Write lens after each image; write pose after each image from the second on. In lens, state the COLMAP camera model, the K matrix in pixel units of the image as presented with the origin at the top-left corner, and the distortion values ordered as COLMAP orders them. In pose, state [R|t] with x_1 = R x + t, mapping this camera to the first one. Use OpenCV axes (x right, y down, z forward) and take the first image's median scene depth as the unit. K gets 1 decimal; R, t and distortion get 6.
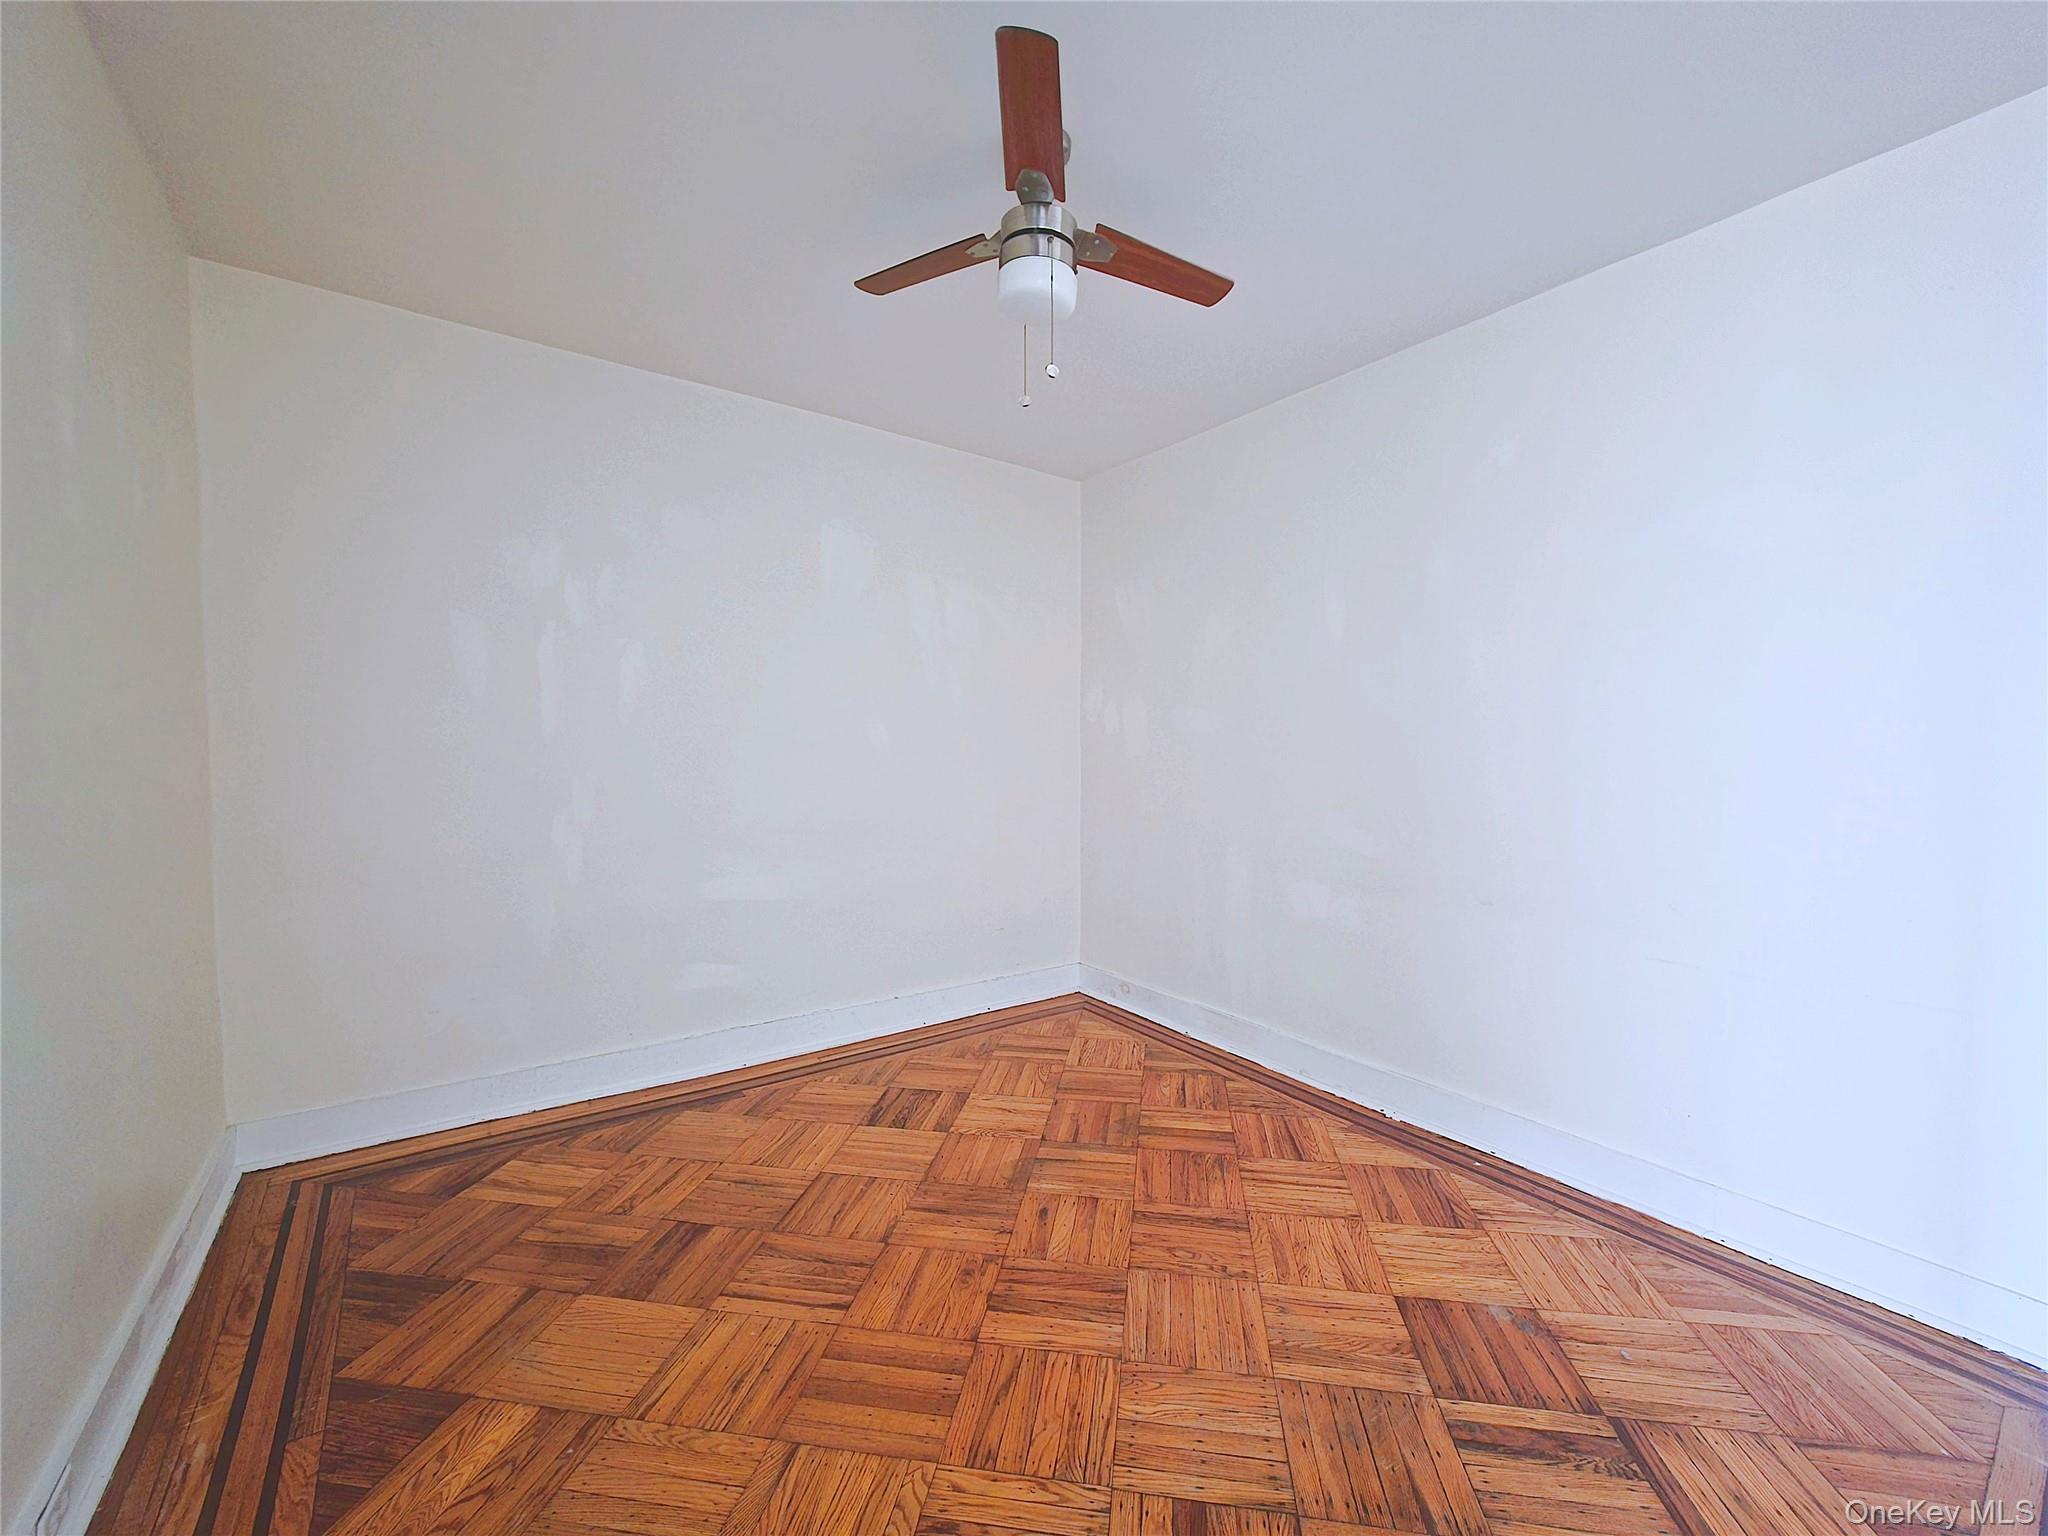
lens RADIAL K [[868.4, 0, 1039.0], [0, 868.4, 763.9], [0, 0, 1]] dist [0.002563, -0.000250]
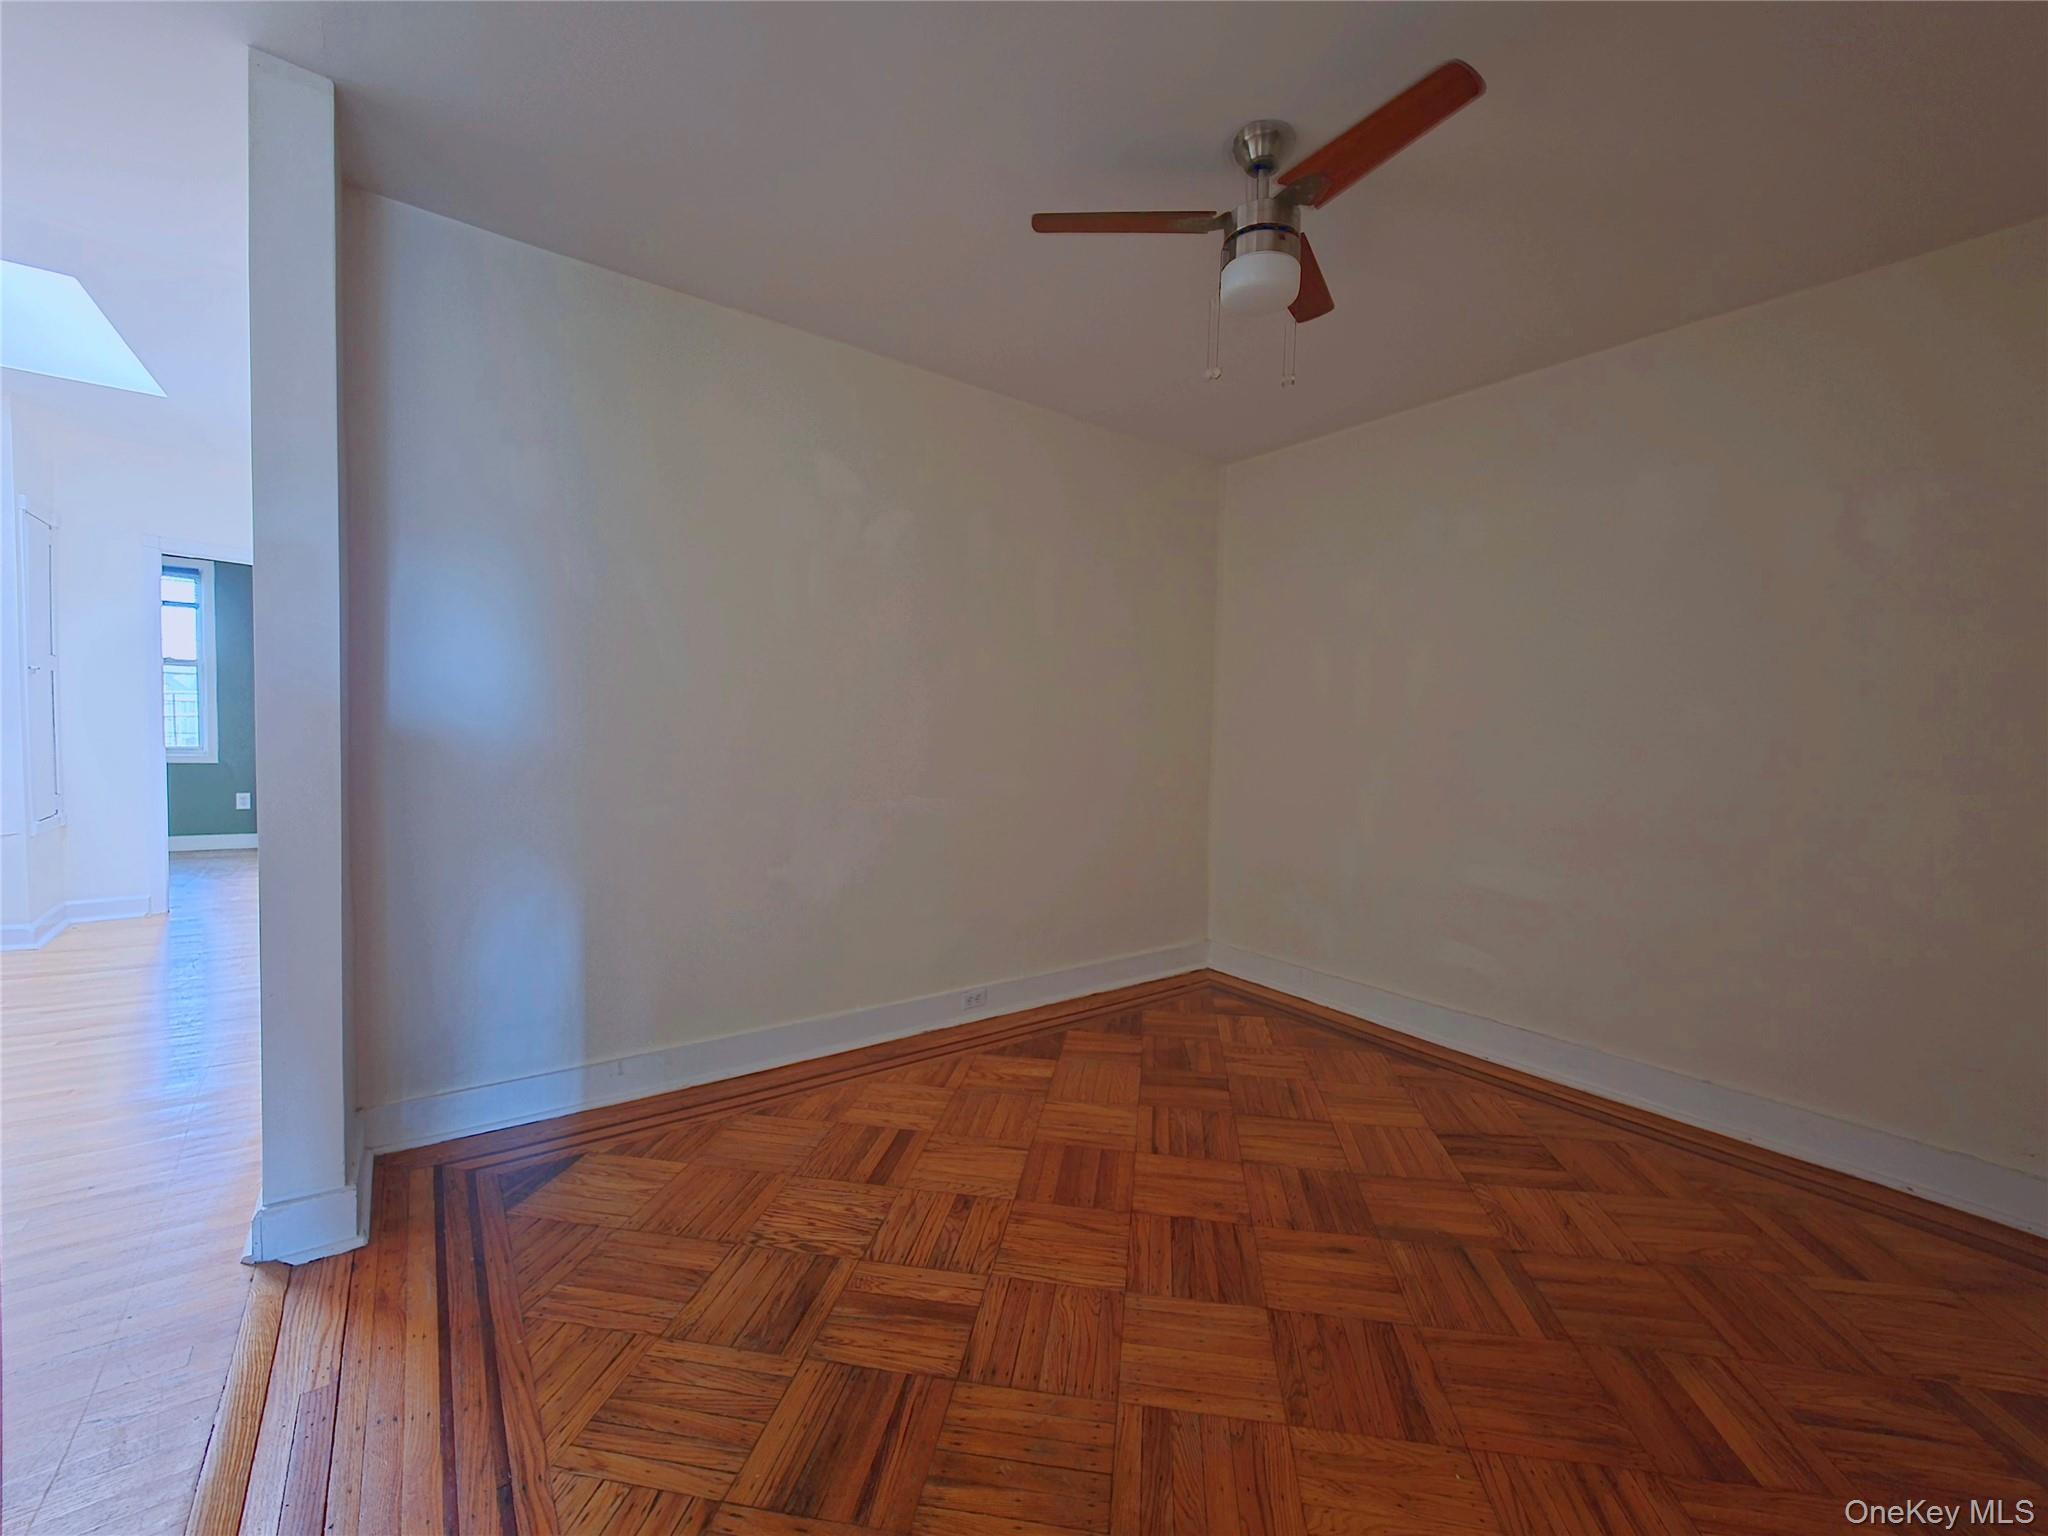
lens RADIAL K [[816.8, 0, 1032.9], [0, 816.8, 765.9], [0, 0, 1]] dist [0.005041, -0.001421]
pose [[-0.004898, 0.042027, -0.999104, 0.875129], [-0.040508, 0.998288, 0.042191, -0.013825], [0.999167, 0.040679, -0.003188, 0.683479]]
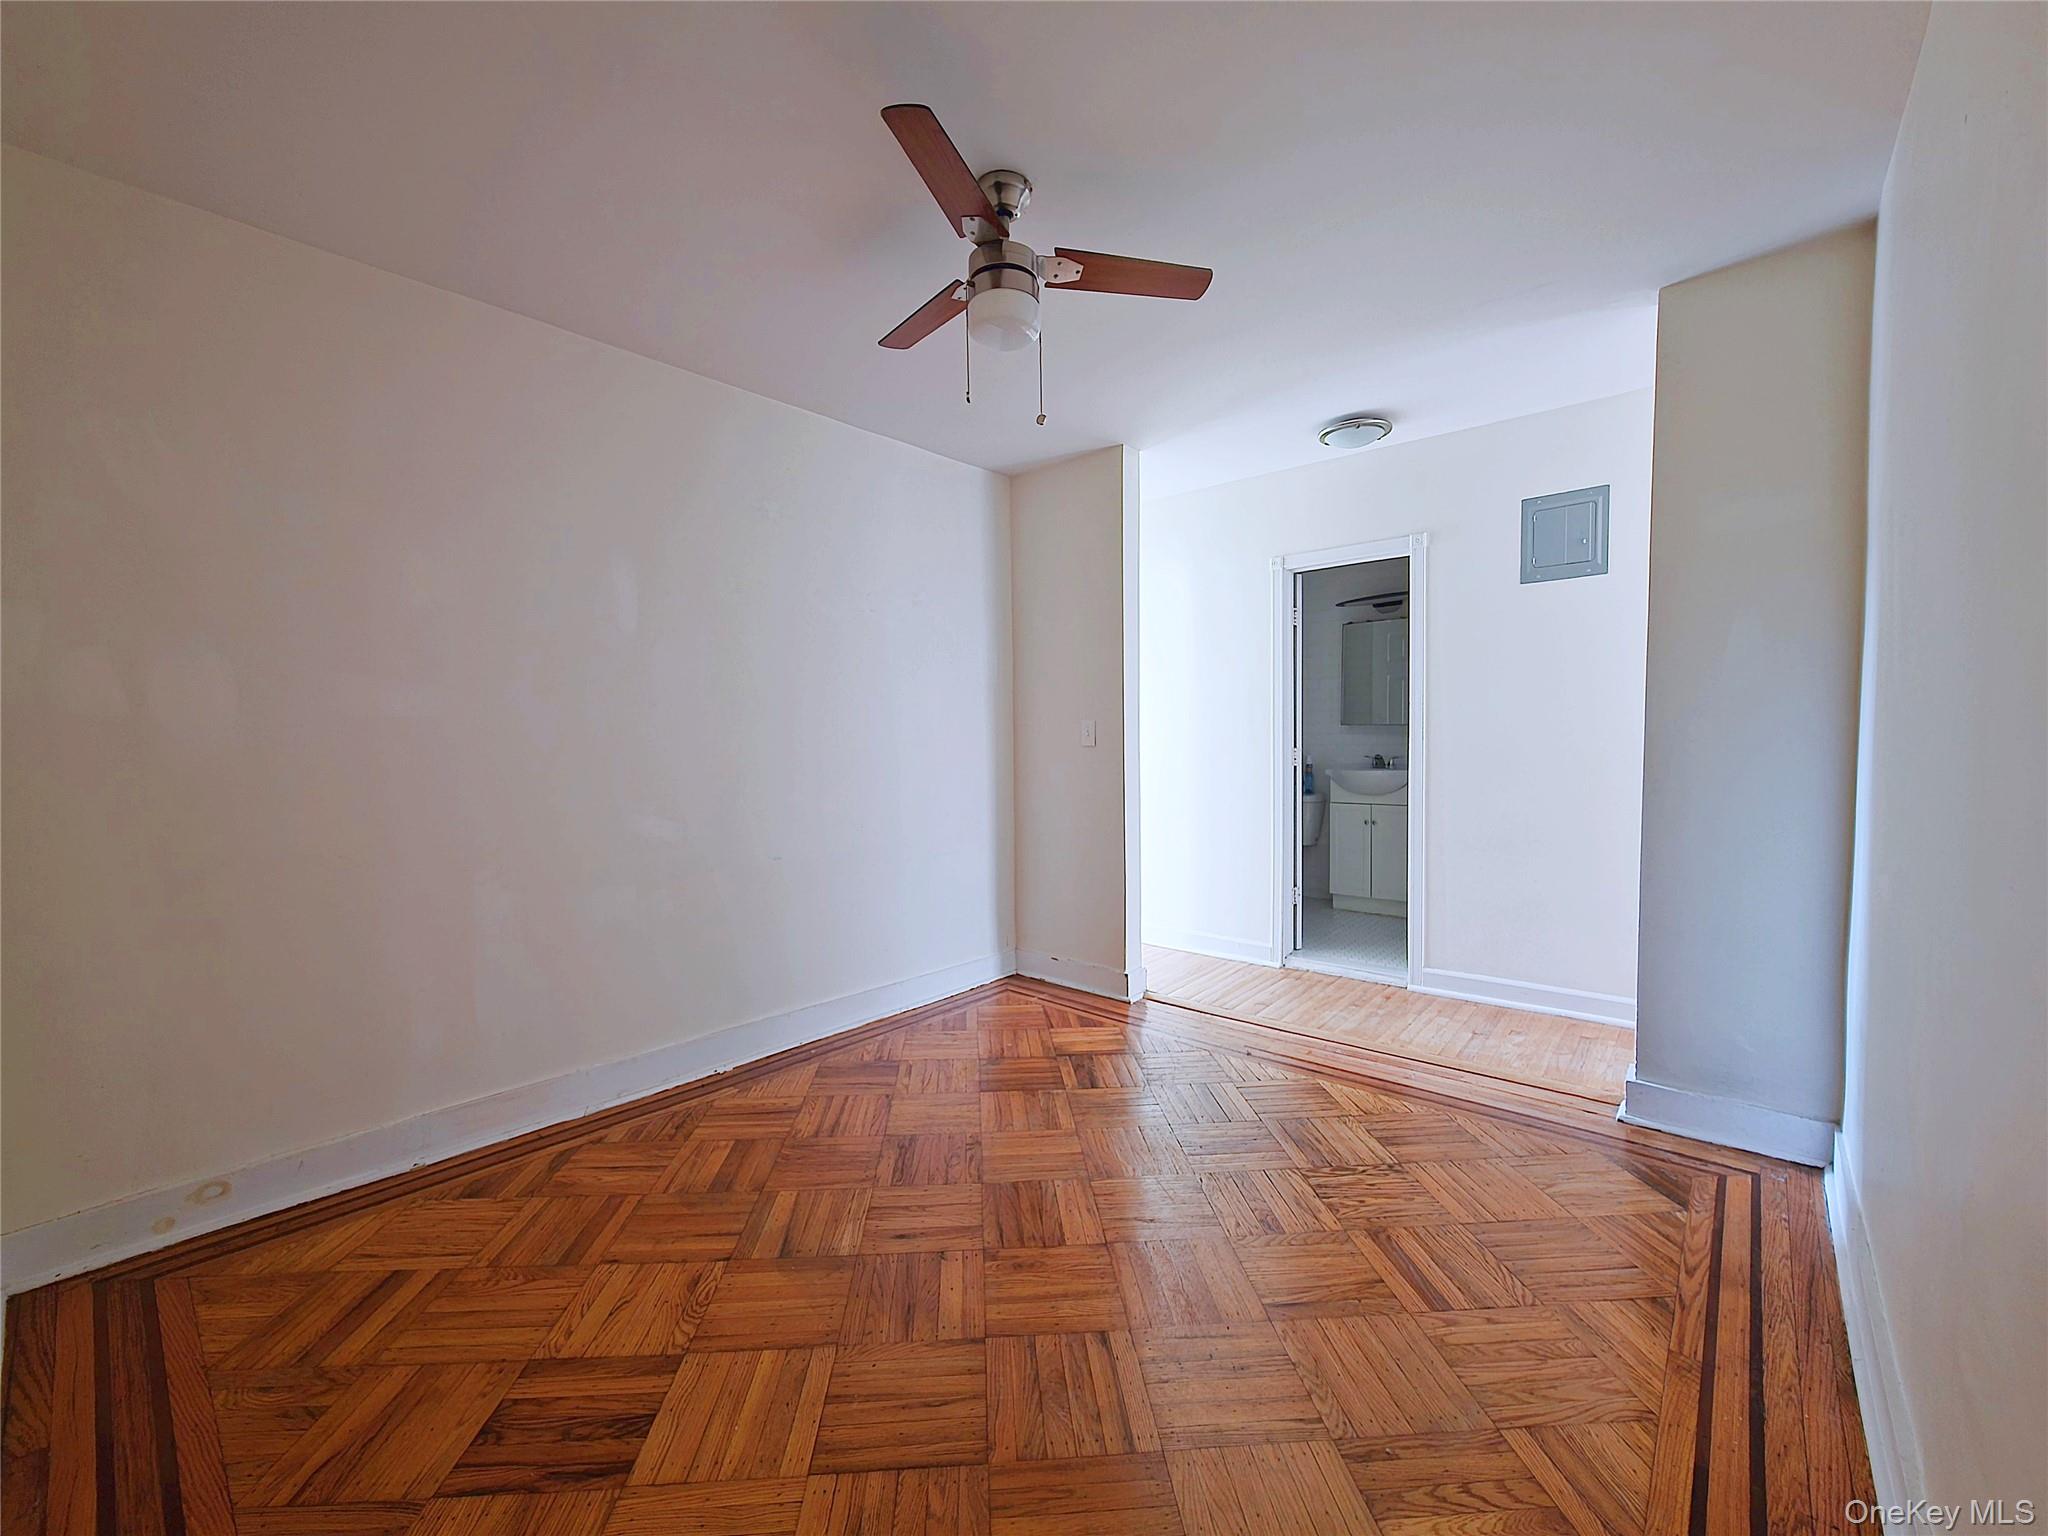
lens RADIAL K [[816.8, 0, 1036.3], [0, 816.8, 769.0], [0, 0, 1]] dist [0.005041, -0.001421]
pose [[-0.232169, -0.045011, 0.971633, -0.911460], [0.023073, 0.998393, 0.051764, -0.039676], [-0.972402, 0.034436, -0.230758, 1.087289]]
